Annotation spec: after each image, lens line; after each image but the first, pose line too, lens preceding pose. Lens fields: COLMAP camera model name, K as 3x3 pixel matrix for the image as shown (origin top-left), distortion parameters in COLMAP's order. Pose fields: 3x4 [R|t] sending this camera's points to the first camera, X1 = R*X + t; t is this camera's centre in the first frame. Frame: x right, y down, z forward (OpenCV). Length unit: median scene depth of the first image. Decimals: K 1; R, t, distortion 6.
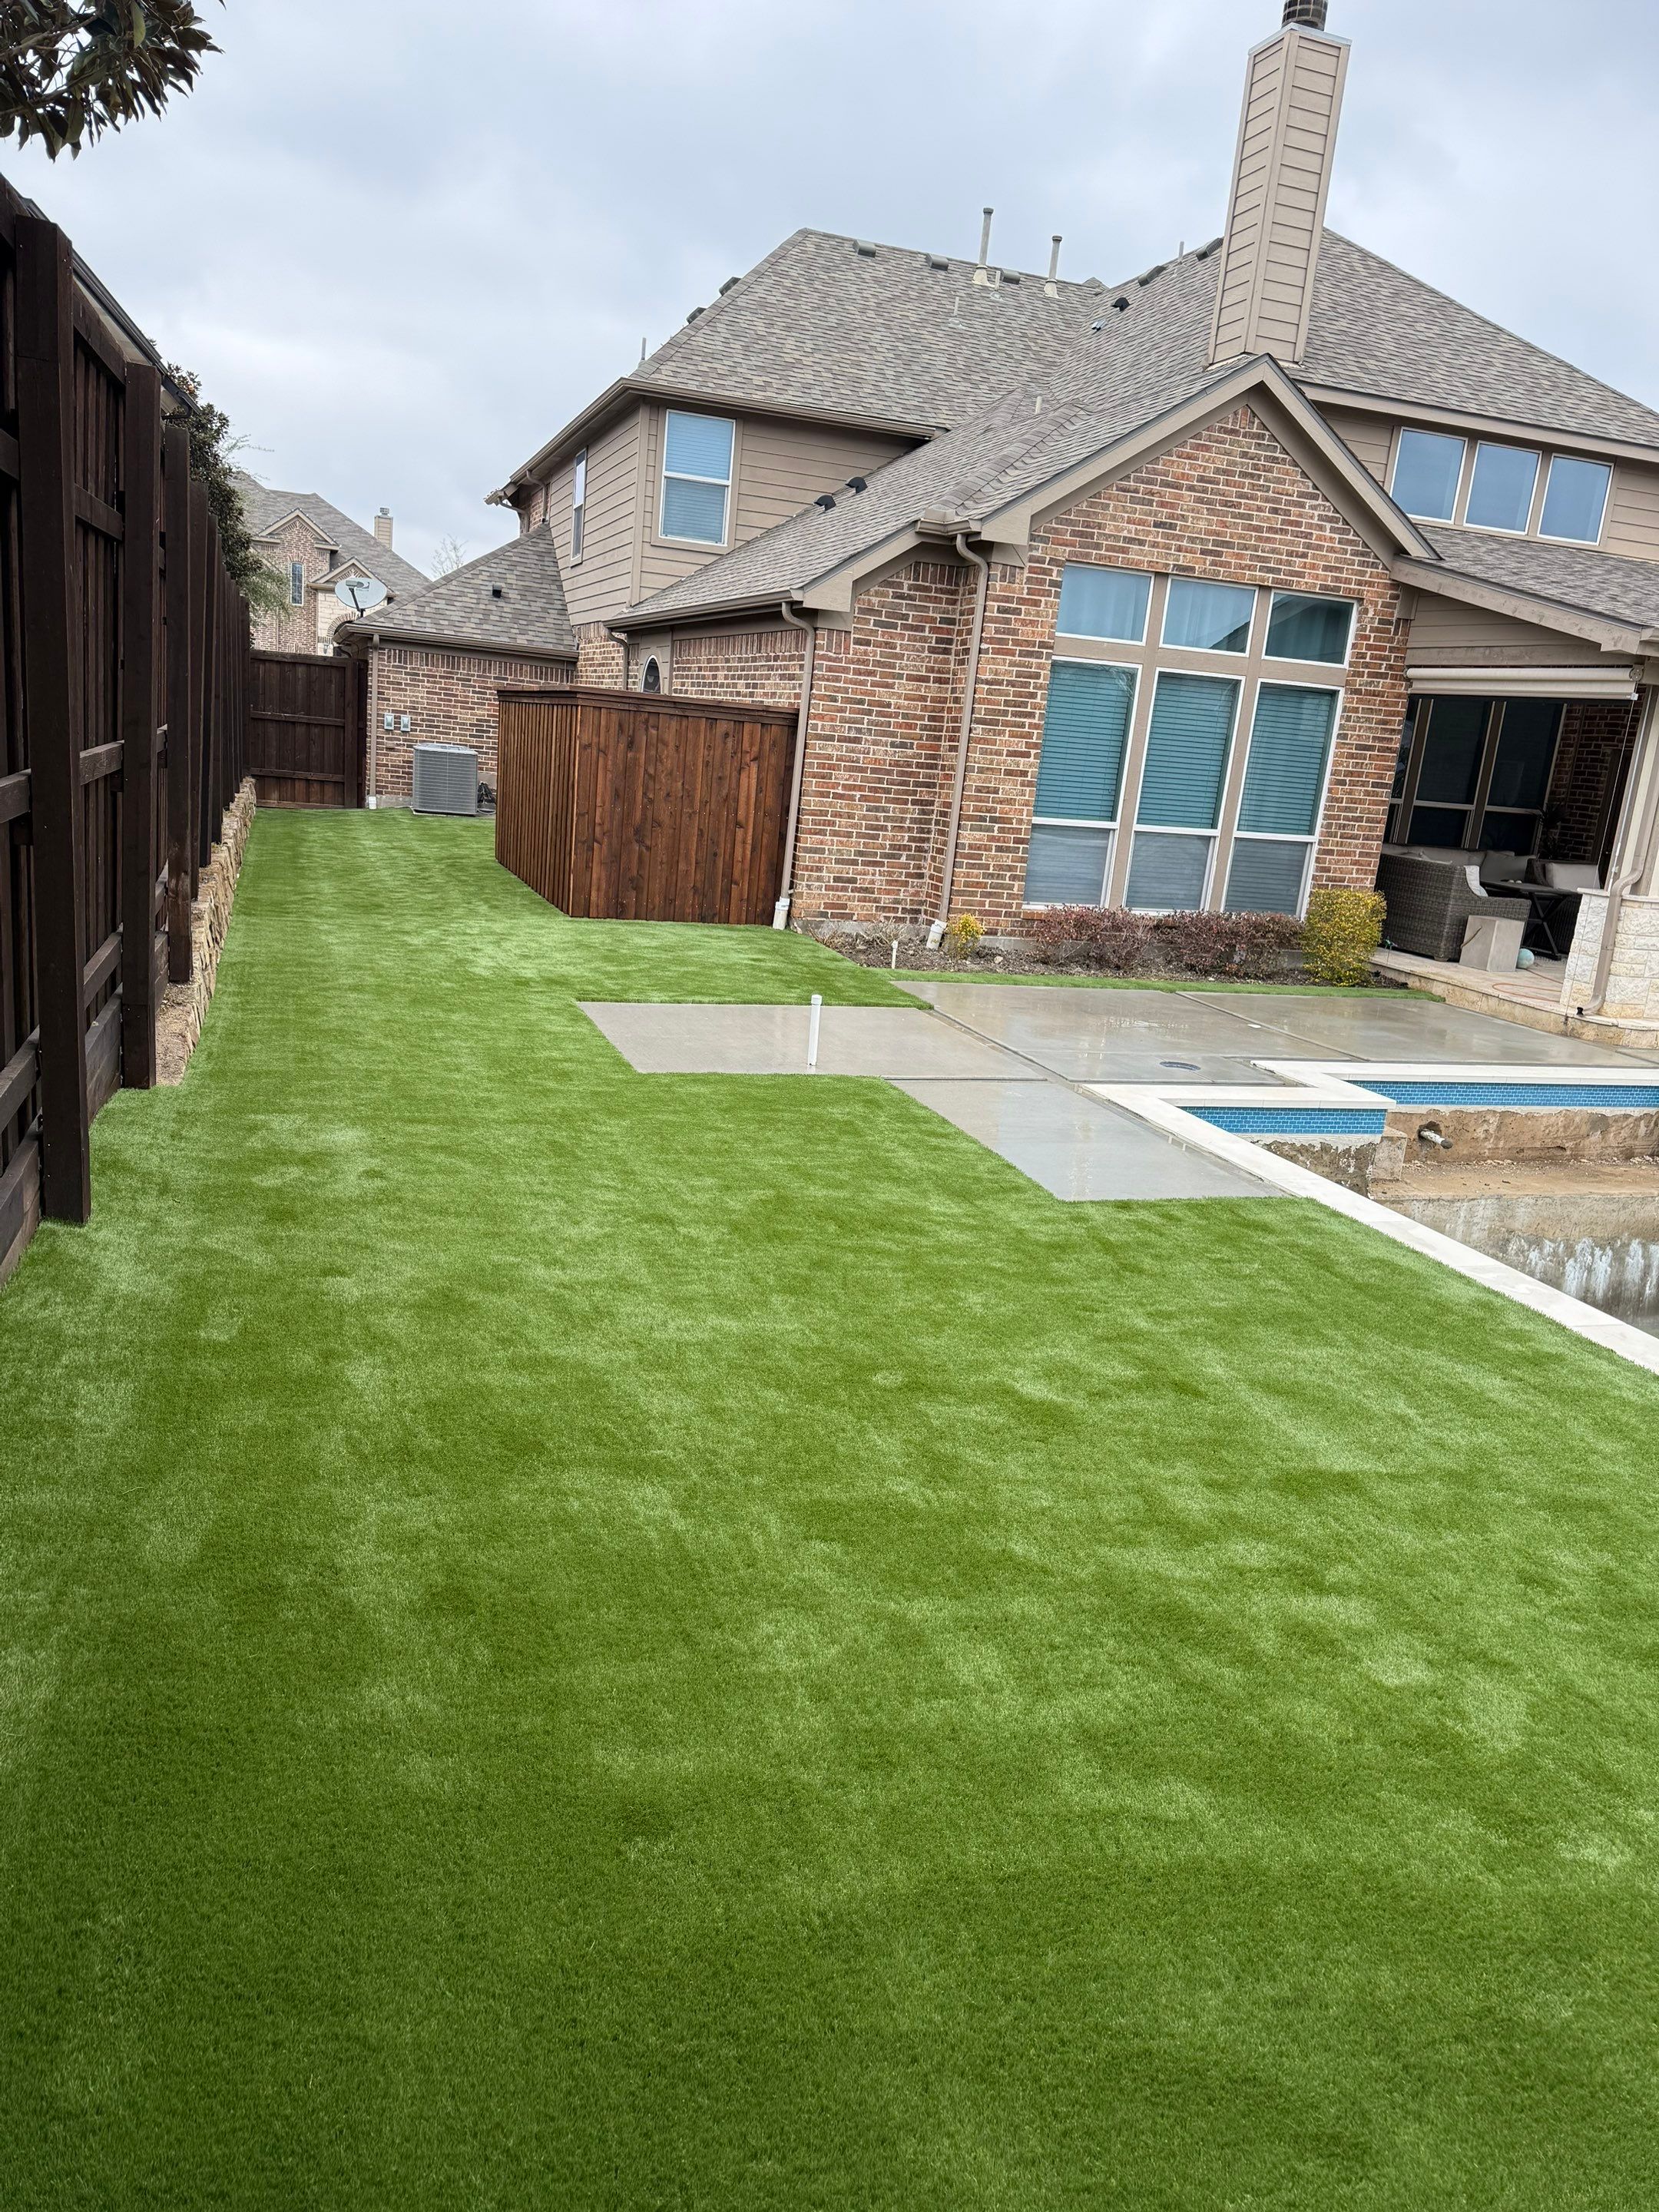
lens RADIAL K [[1527.5, 0, 827.4], [0, 1527.5, 1119.5], [0, 0, 1]] dist [0.171046, -0.356653]
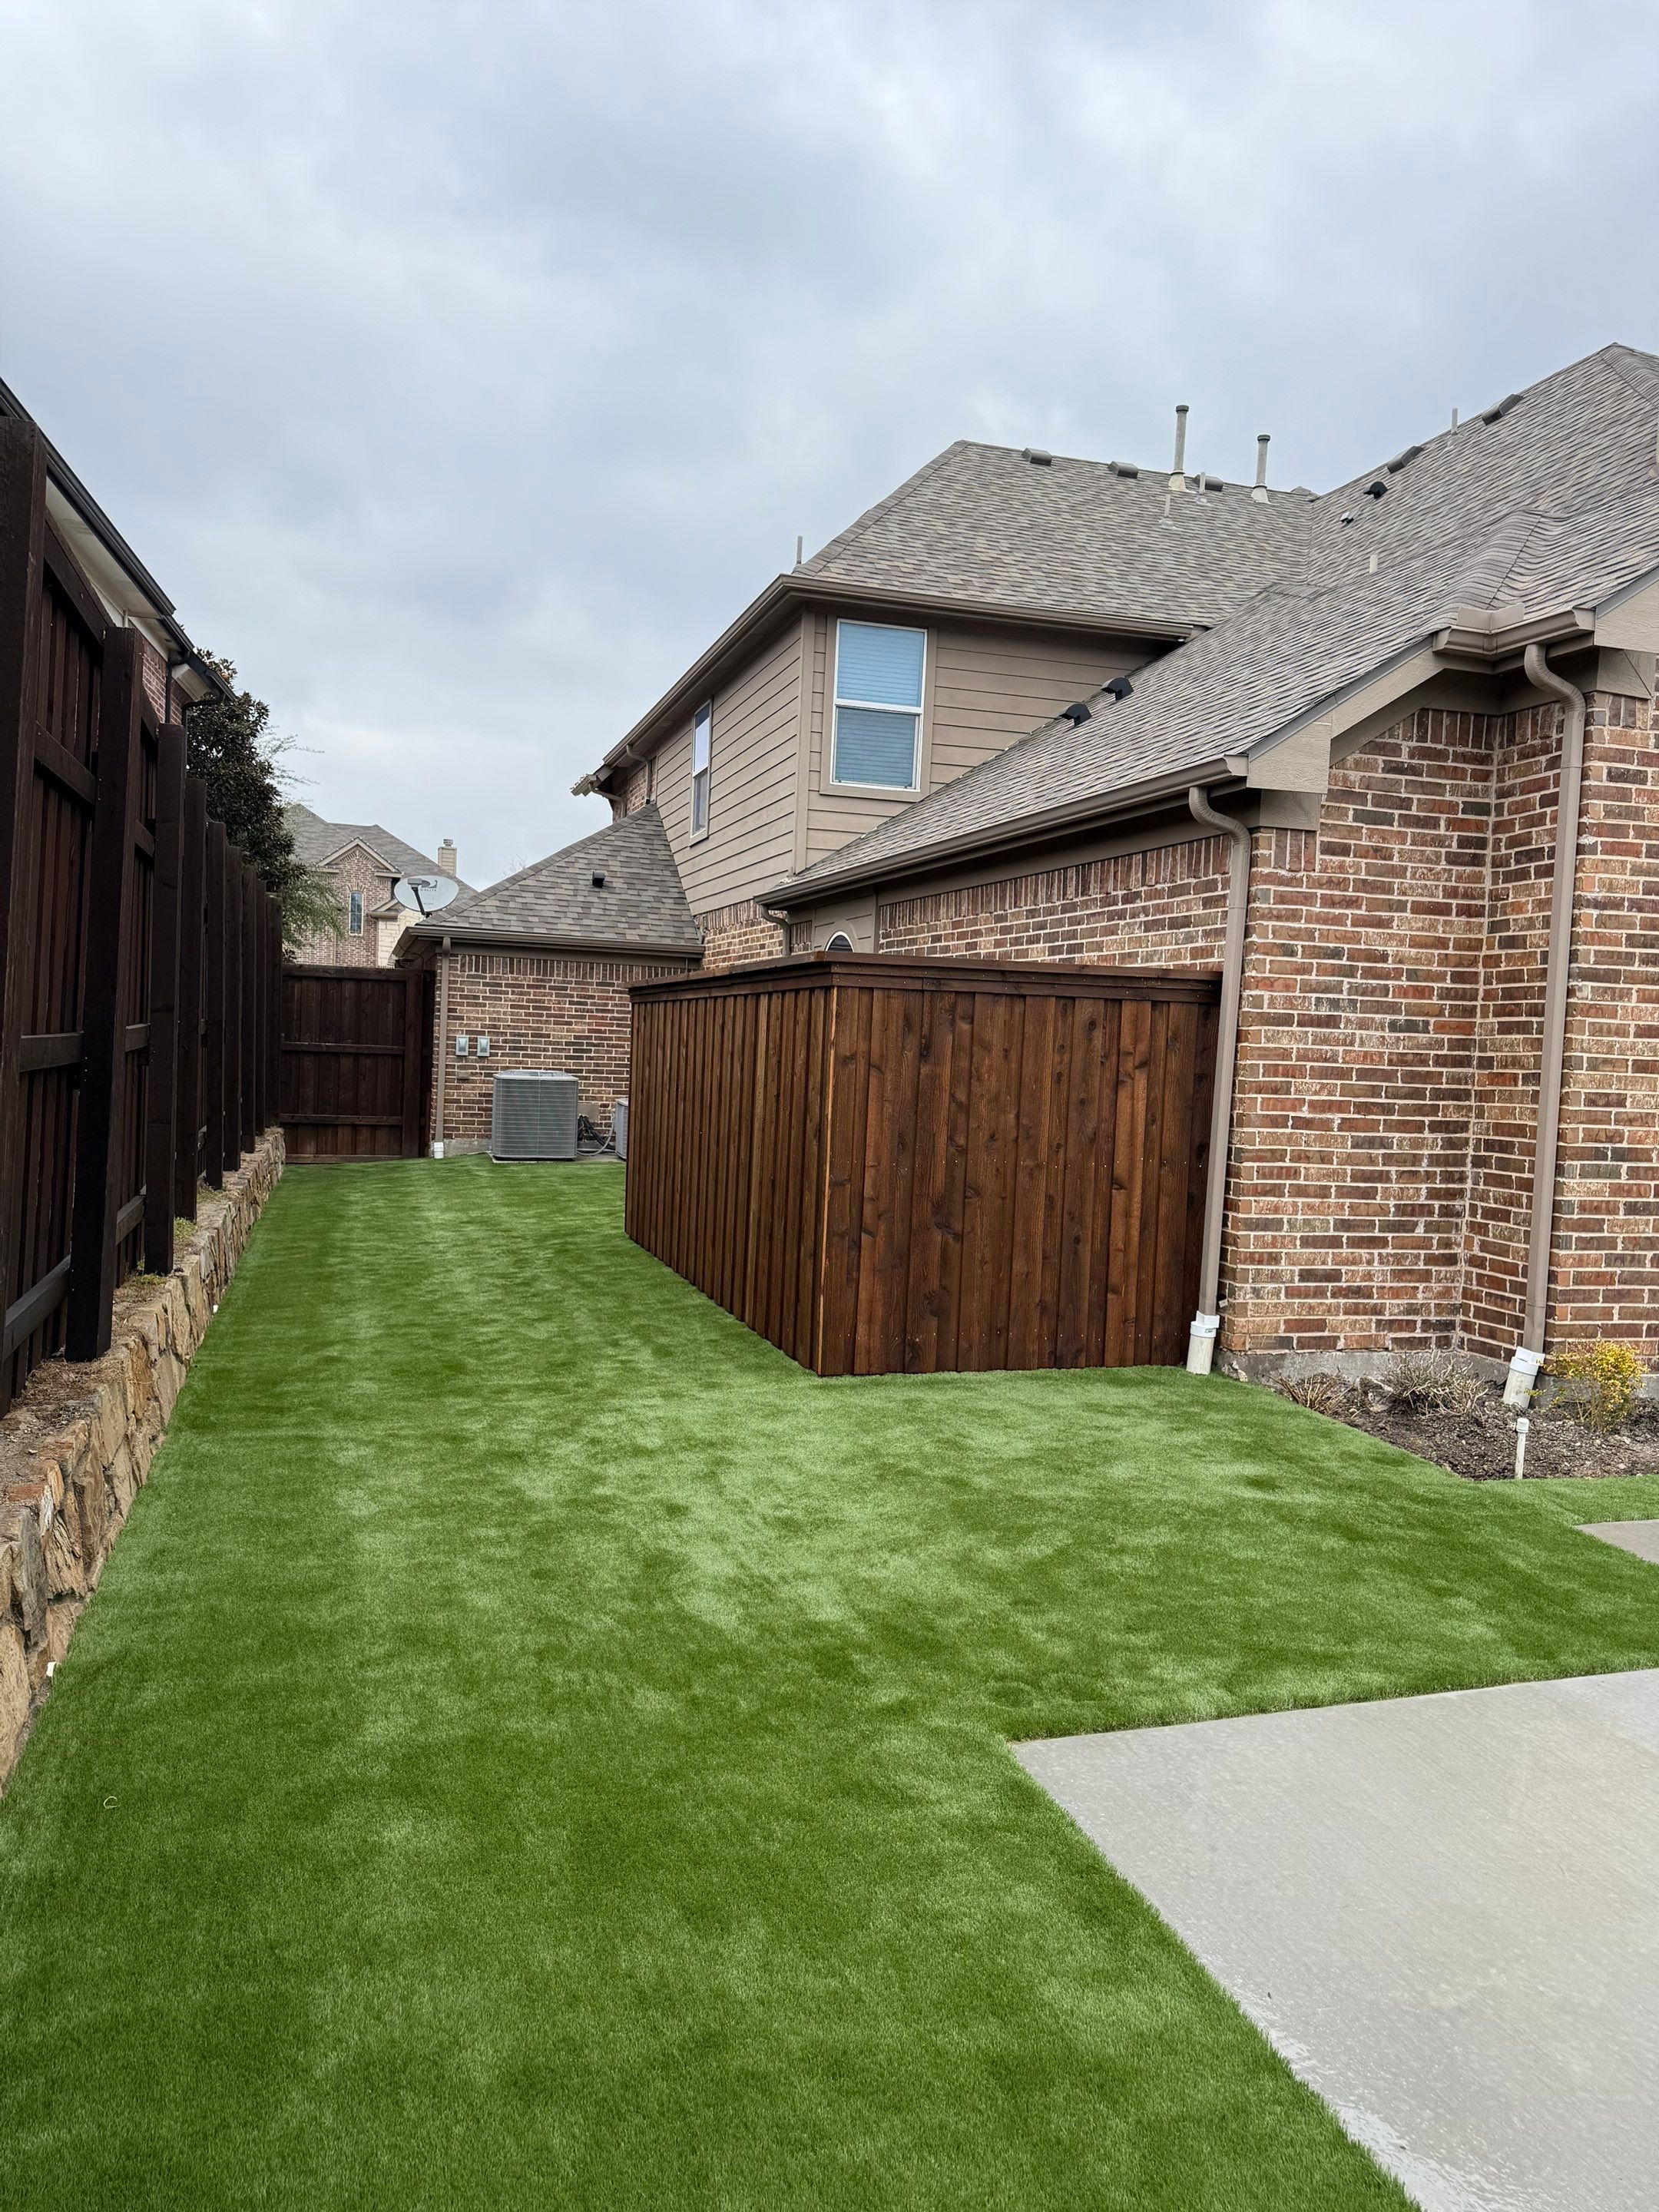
lens RADIAL K [[1532.9, 0, 823.0], [0, 1532.9, 1117.5], [0, 0, 1]] dist [0.152669, -0.281278]
pose [[0.998386, -0.047387, -0.031289, -0.140586], [0.040402, 0.979972, -0.194994, -0.112095], [0.039902, 0.193416, 0.980305, 0.457082]]
